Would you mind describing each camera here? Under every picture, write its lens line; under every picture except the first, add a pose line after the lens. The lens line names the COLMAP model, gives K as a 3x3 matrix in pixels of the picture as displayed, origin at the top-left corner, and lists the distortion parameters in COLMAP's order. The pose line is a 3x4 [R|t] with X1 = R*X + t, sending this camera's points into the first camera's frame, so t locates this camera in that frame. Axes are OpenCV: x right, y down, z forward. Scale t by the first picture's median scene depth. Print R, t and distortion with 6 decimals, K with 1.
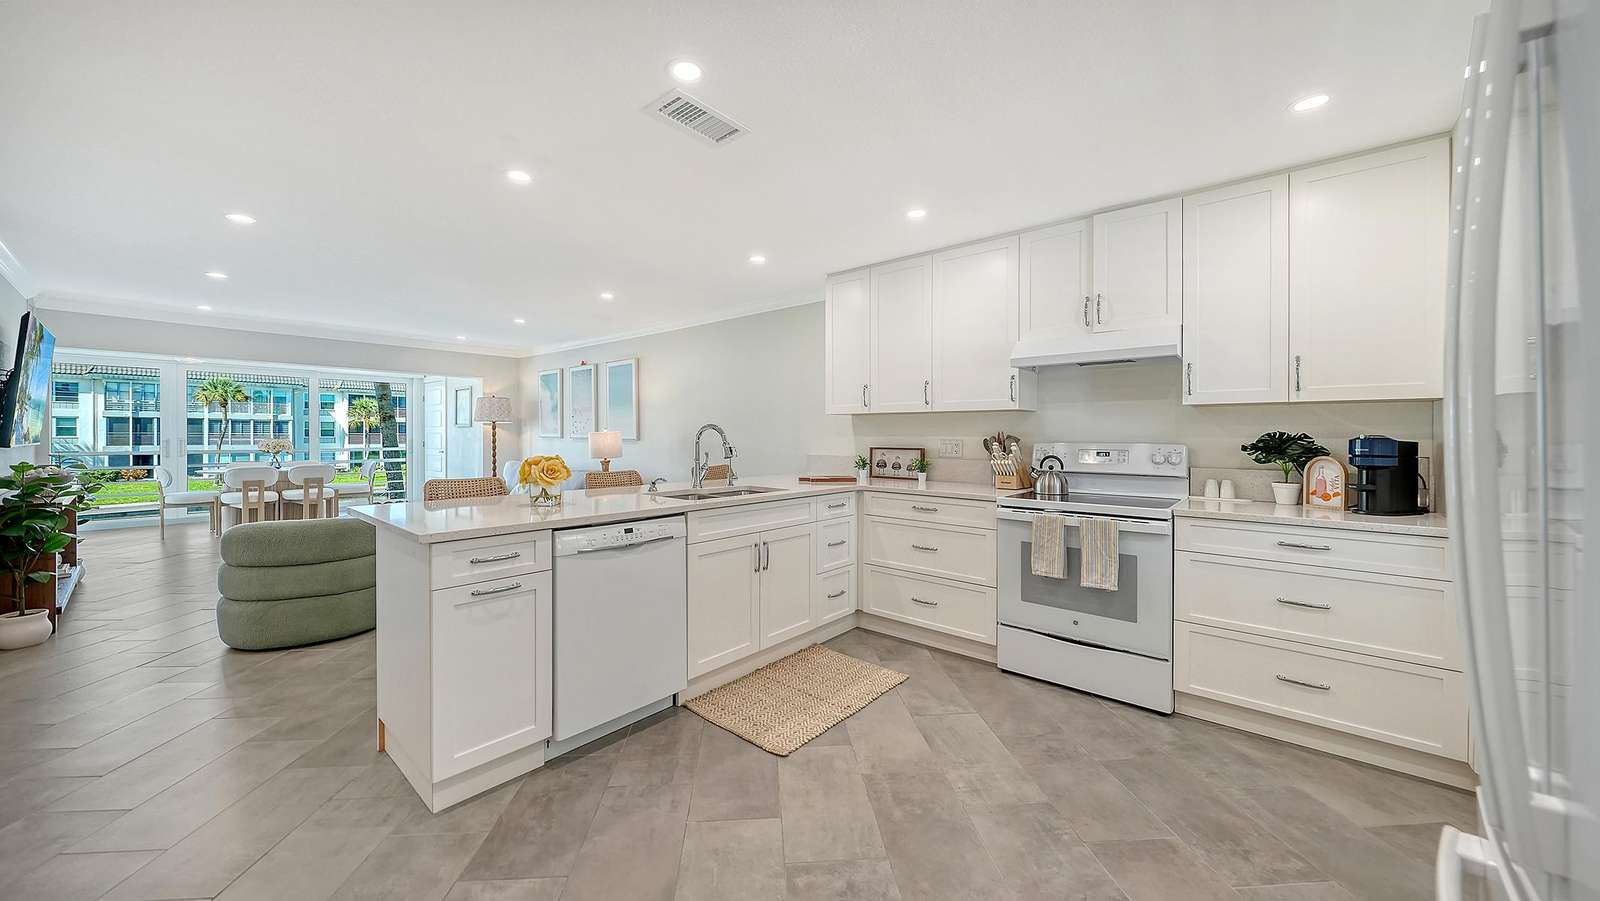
lens RADIAL K [[569.1, 0, 796.2], [0, 569.1, 435.7], [0, 0, 1]] dist [-0.001342, -0.000293]
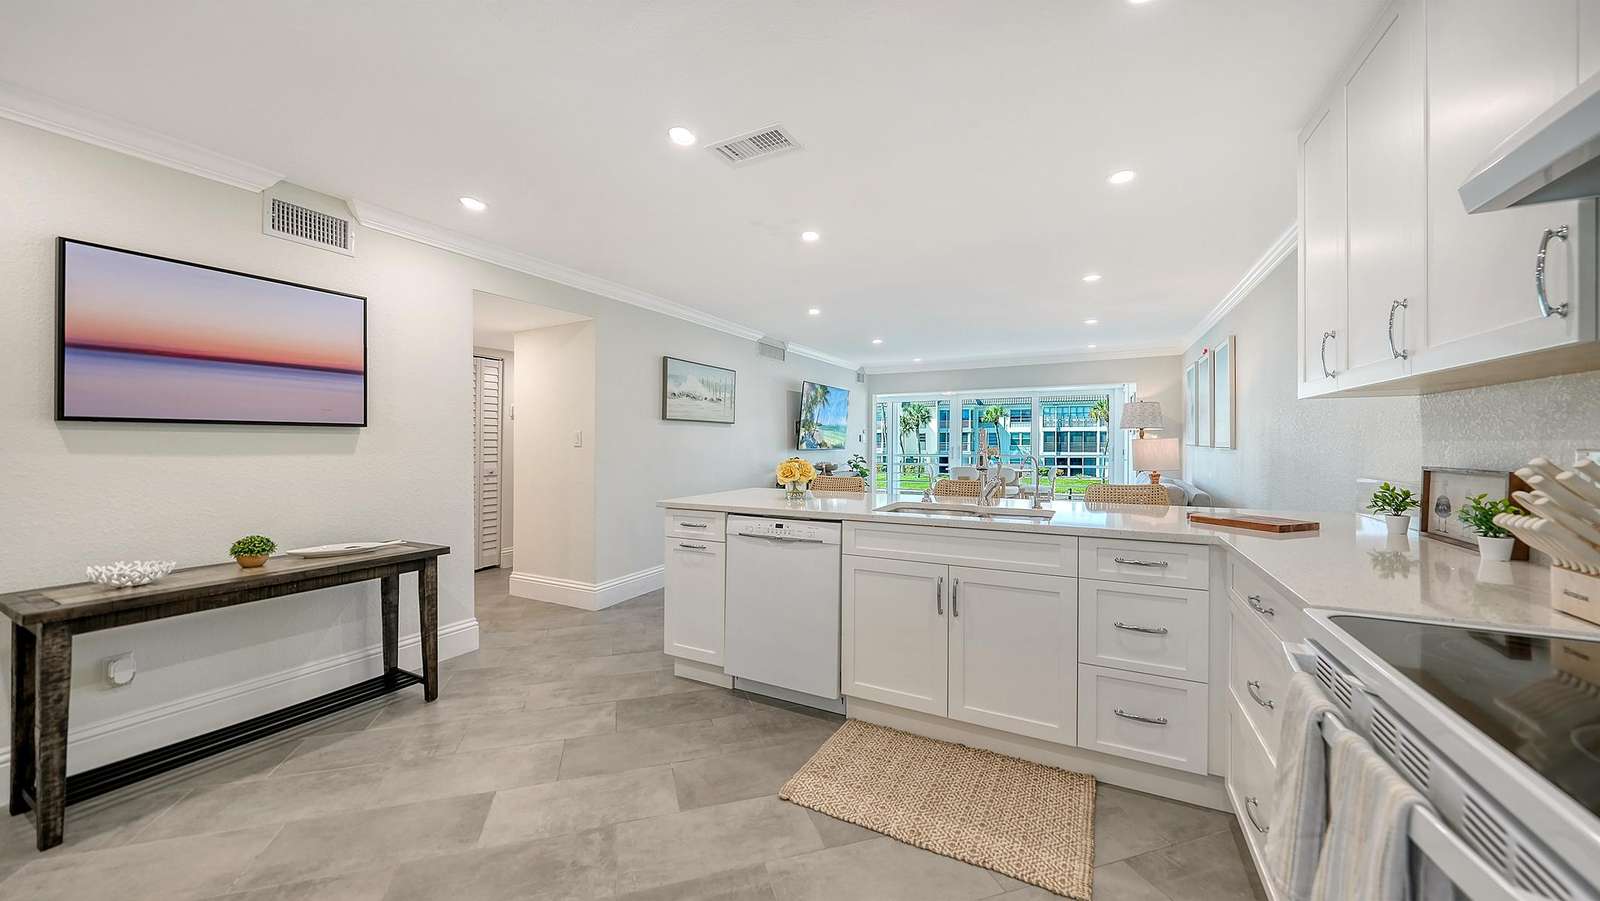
lens RADIAL K [[562.3, 0, 786.2], [0, 562.3, 443.9], [0, 0, 1]] dist [-0.000685, -0.000129]
pose [[0.213227, -0.002939, -0.976998, 0.469374], [0.002171, 0.999994, -0.002535, 0.003498], [0.977000, -0.001580, 0.213232, 0.450800]]
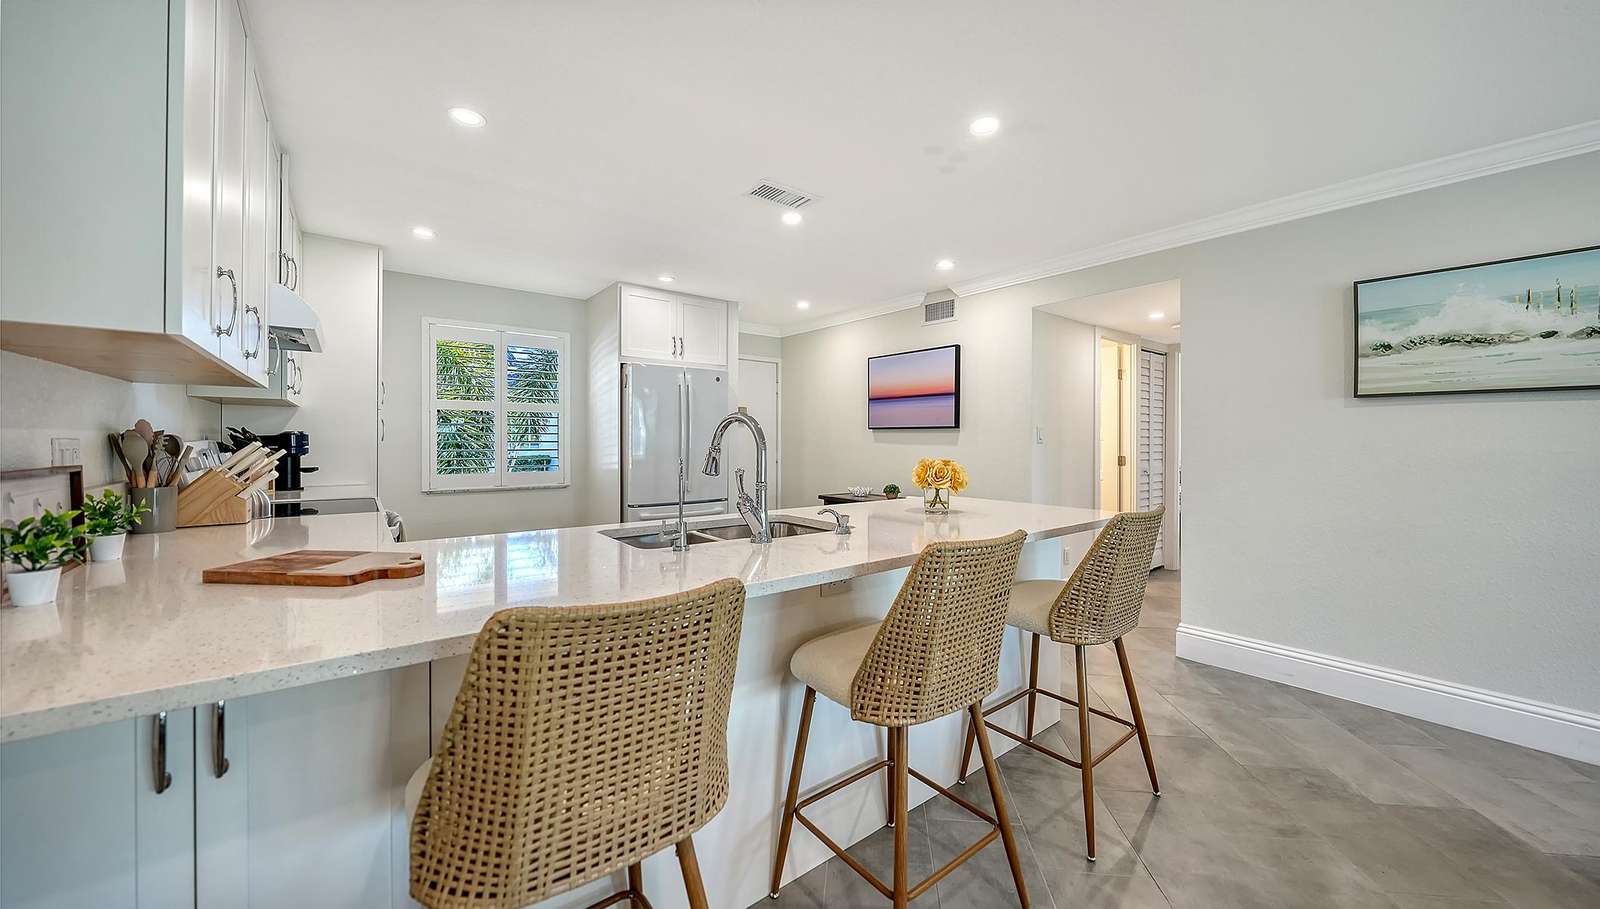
lens RADIAL K [[562.5, 0, 800.0], [0, 562.5, 454.5], [0, 0, 1]] dist [-0.002393, -0.000328]
pose [[-0.985741, -0.013742, 0.167707, -0.229221], [-0.010411, 0.999731, 0.020726, 0.008289], [-0.167947, 0.018684, -0.985619, 1.217646]]
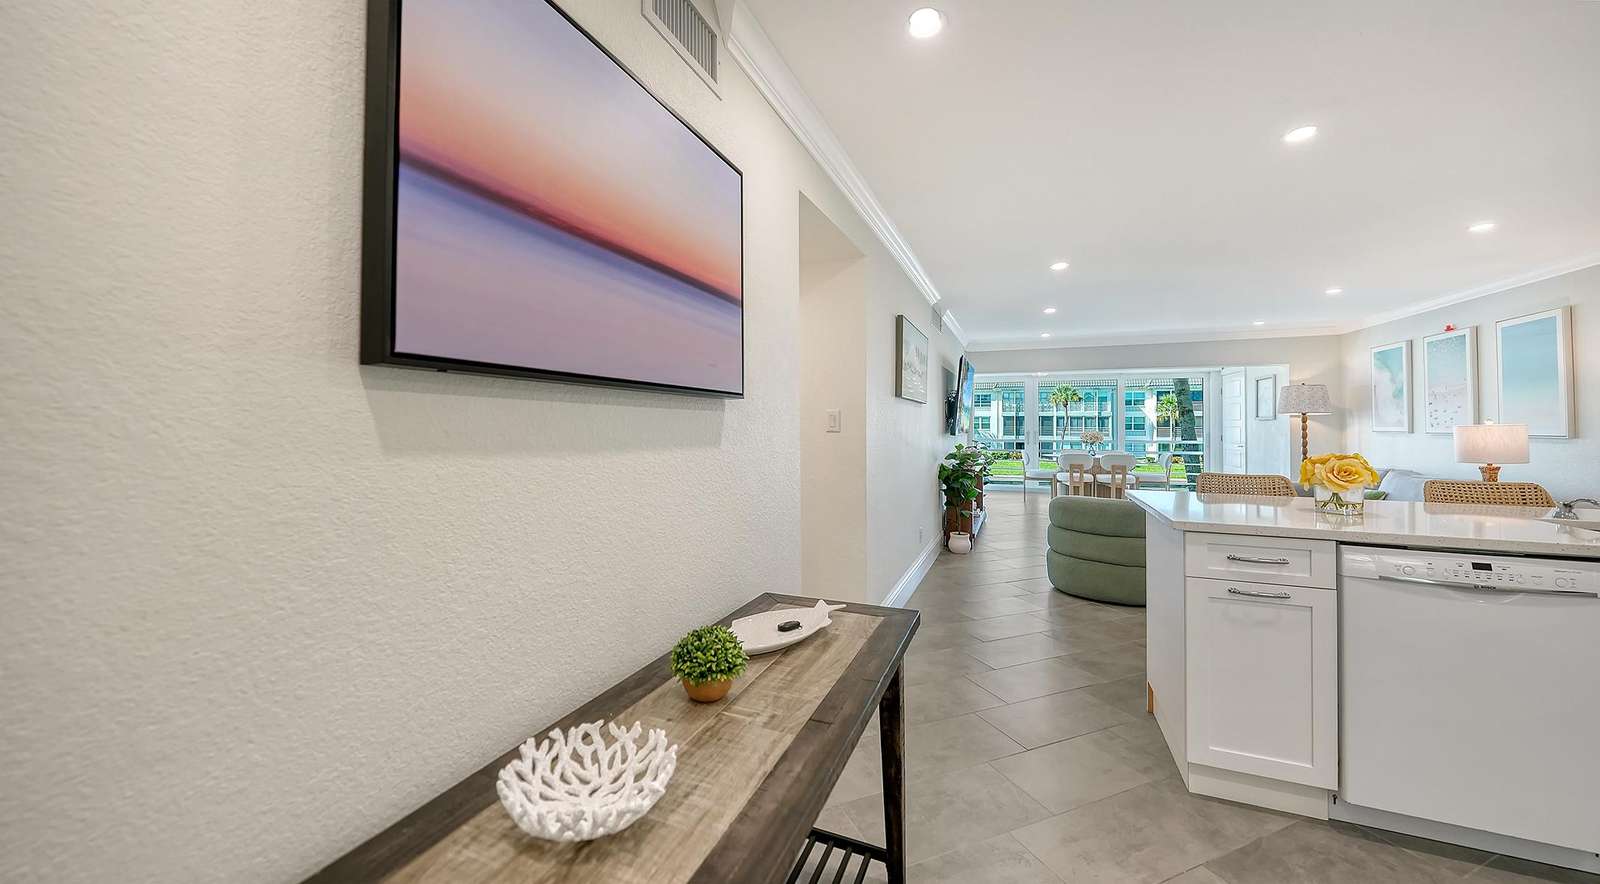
lens RADIAL K [[560.4, 0, 787.0], [0, 560.4, 420.9], [0, 0, 1]] dist [-0.000791, -0.000206]
pose [[0.312964, -0.010928, -0.949702, 0.052628], [-0.003418, 0.999914, -0.012633, 0.000484], [0.949759, 0.007199, 0.312900, -0.011748]]
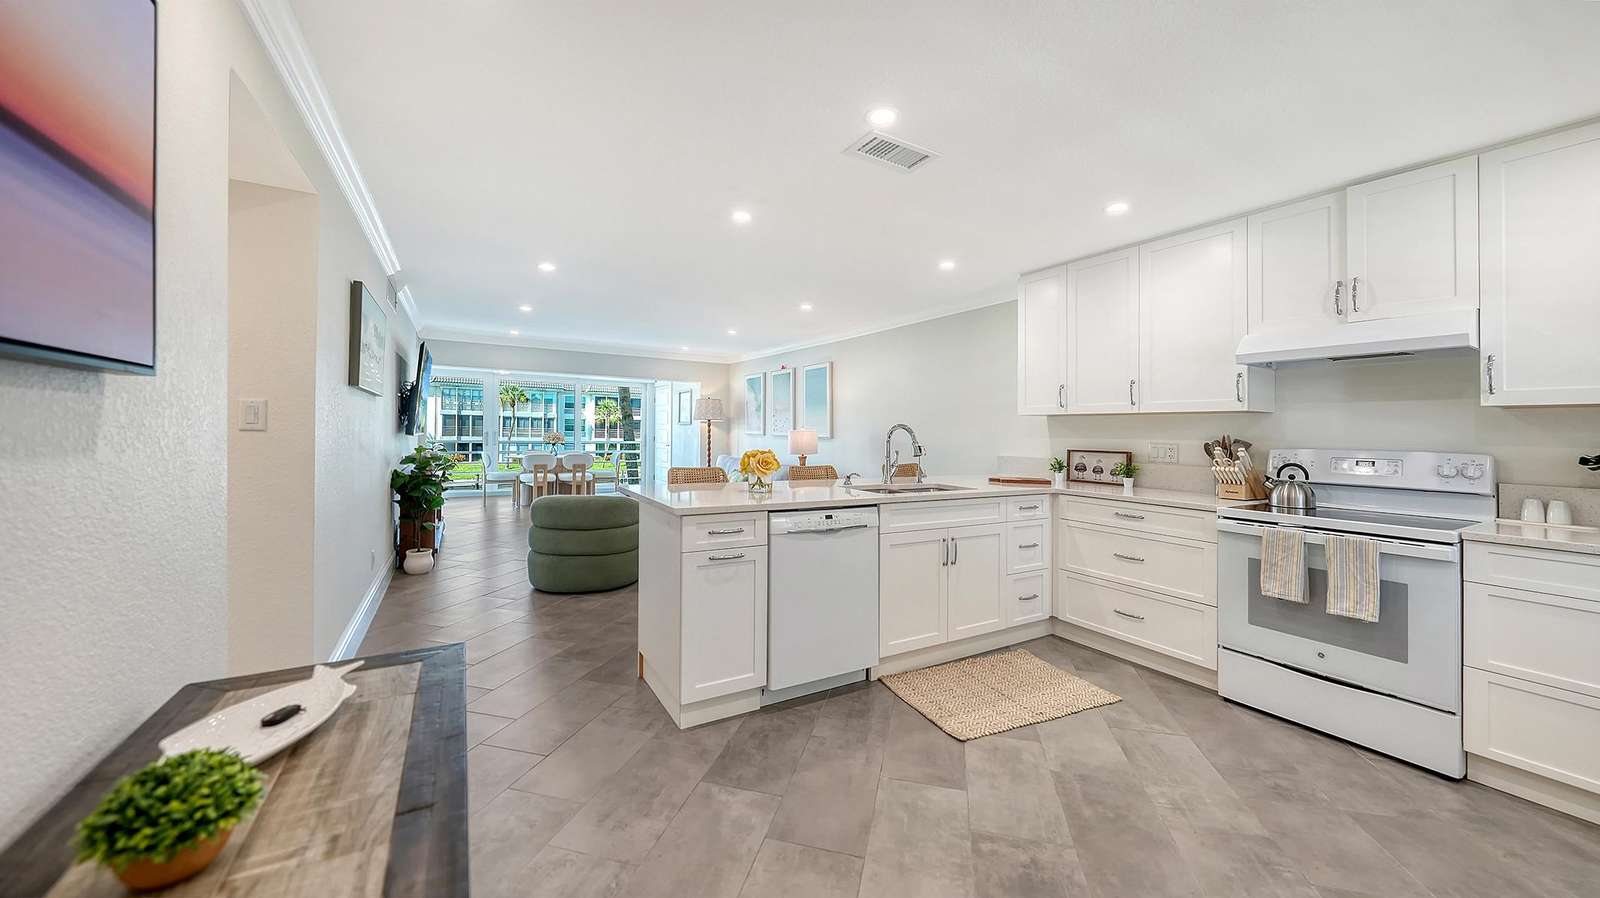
lens RADIAL K [[571.1, 0, 796.0], [0, 571.1, 424.0], [0, 0, 1]] dist [0.000411, -0.000188]
pose [[0.947736, 0.009198, -0.318924, 0.002418], [-0.015517, 0.999730, -0.017279, 0.000991], [0.318679, 0.021325, 0.947623, -0.064901]]
